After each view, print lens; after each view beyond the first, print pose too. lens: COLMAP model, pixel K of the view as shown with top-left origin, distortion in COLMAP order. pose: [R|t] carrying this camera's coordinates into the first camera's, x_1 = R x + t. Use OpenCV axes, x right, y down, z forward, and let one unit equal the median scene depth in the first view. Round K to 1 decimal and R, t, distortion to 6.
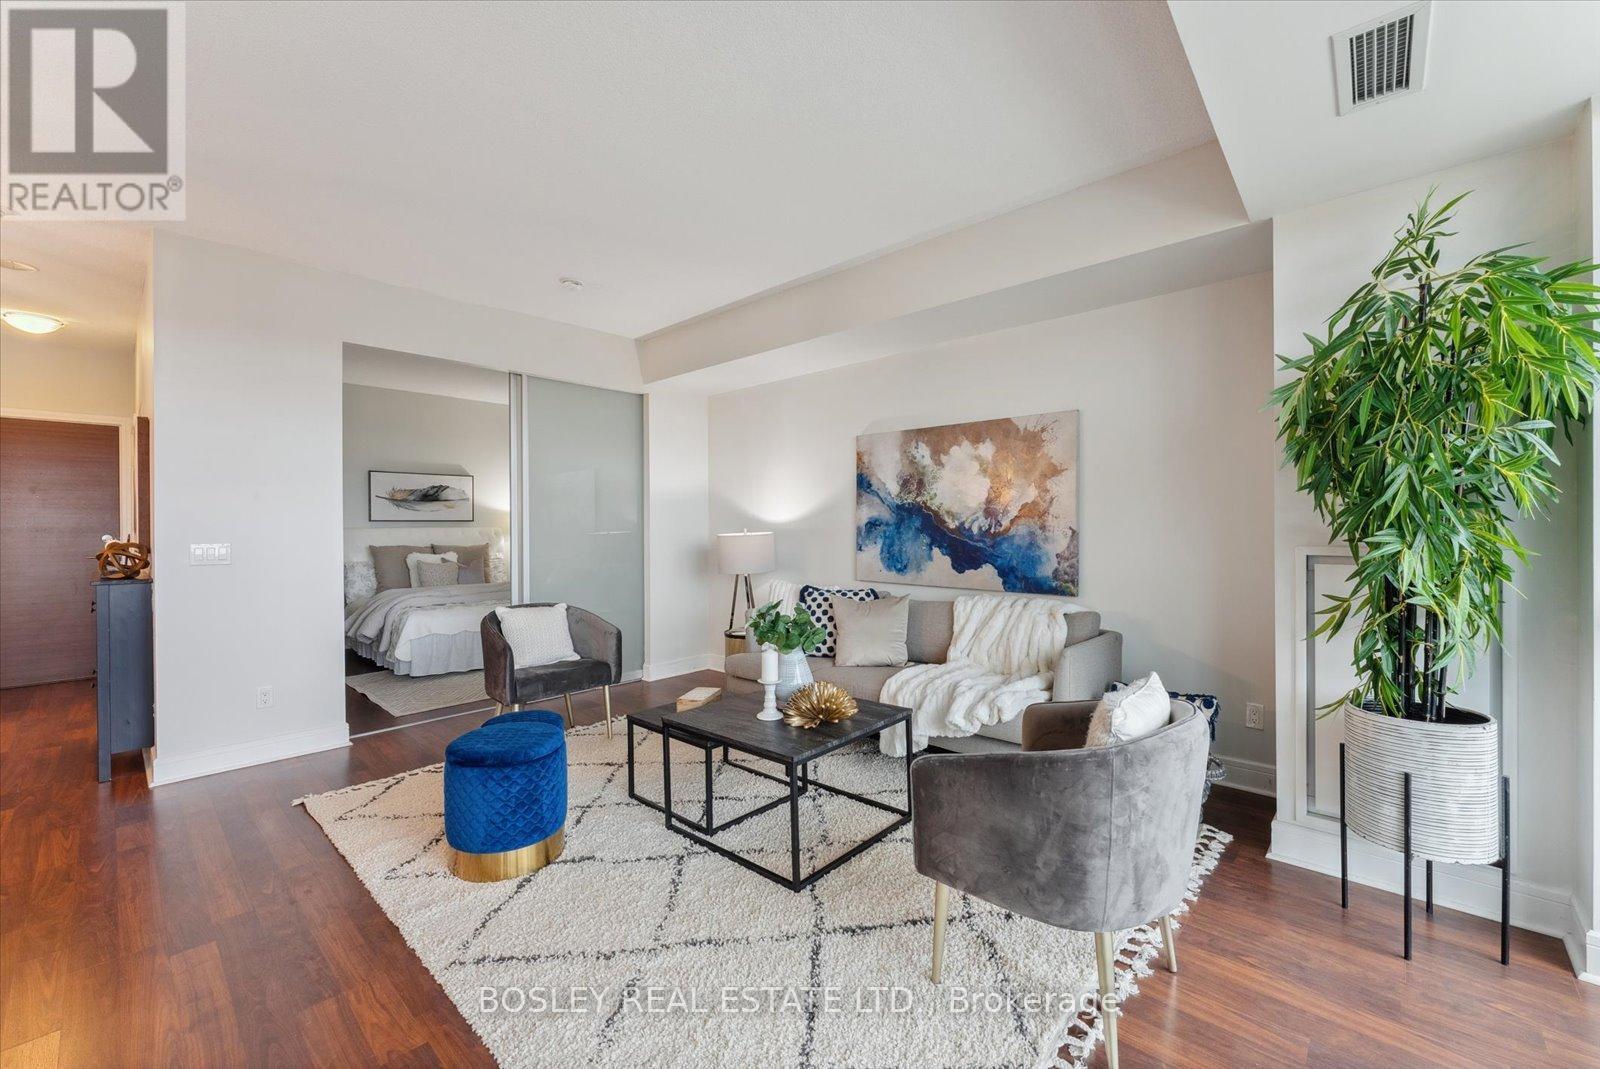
lens RADIAL K [[648.3, 0, 802.0], [0, 648.3, 531.5], [0, 0, 1]] dist [0.000002, 0.000764]
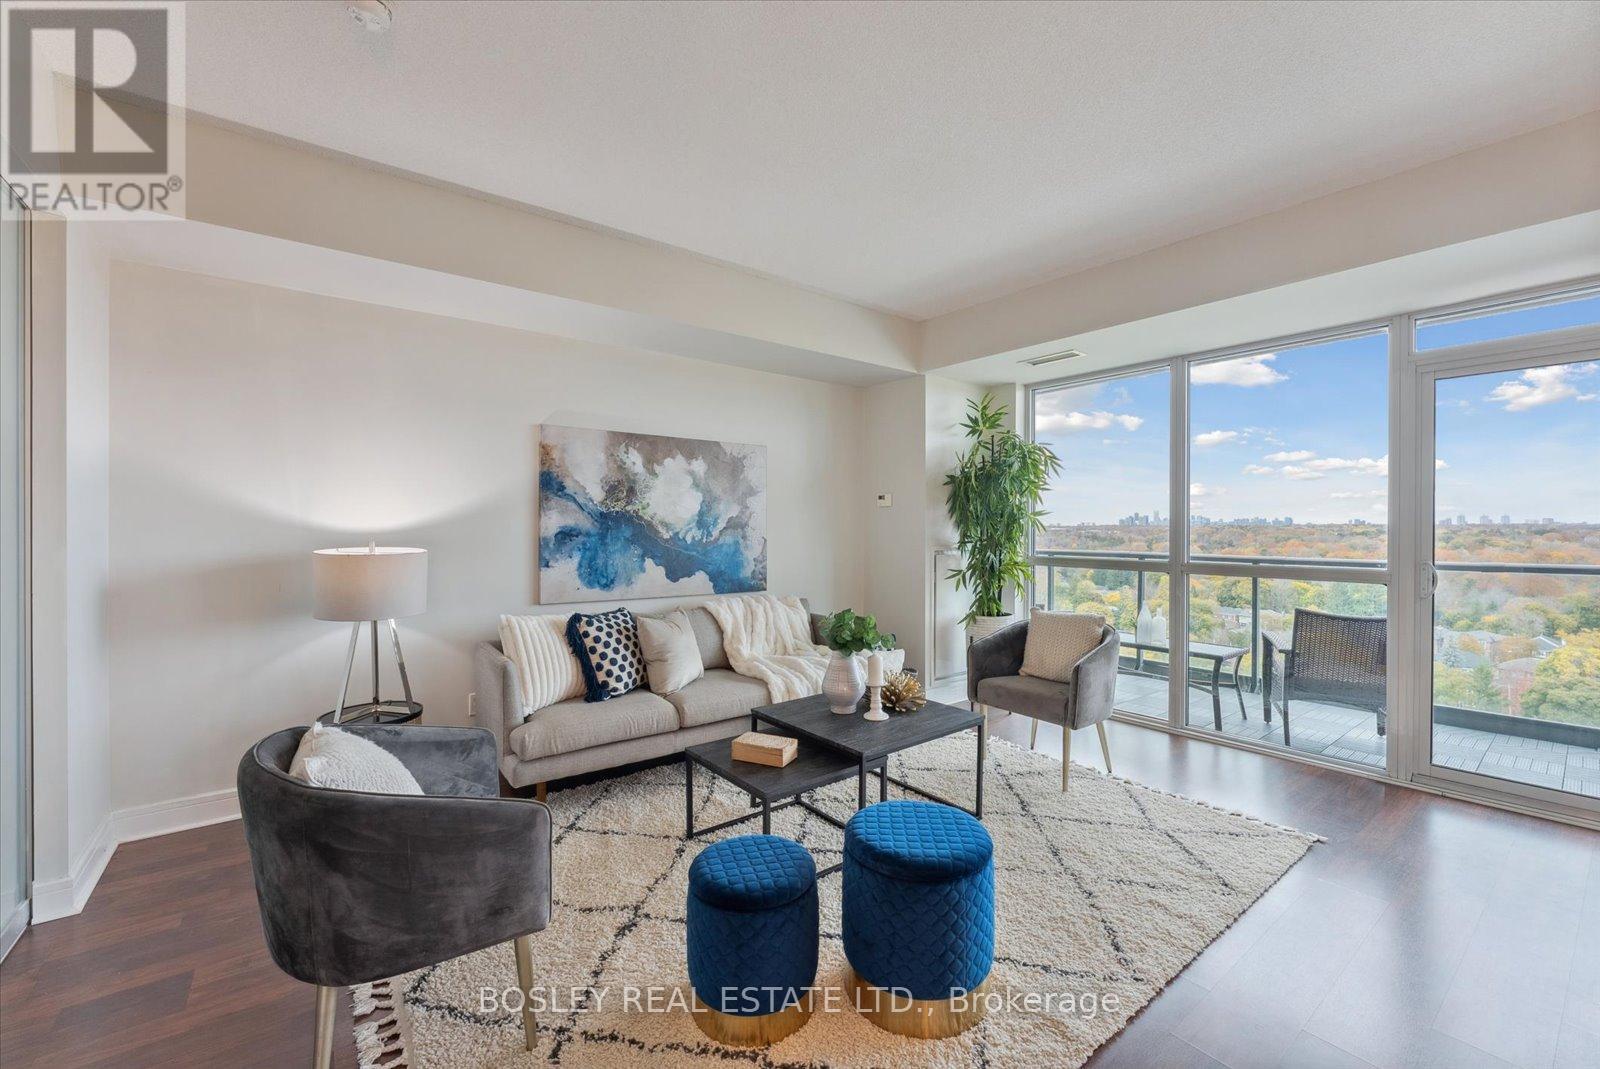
lens RADIAL K [[648.3, 0, 813.1], [0, 648.3, 533.3], [0, 0, 1]] dist [0.000002, 0.000764]
pose [[0.155724, -0.001269, 0.987800, -0.734990], [0.006282, 0.999980, 0.000294, -0.012029], [-0.987781, 0.006160, 0.155728, 0.615268]]
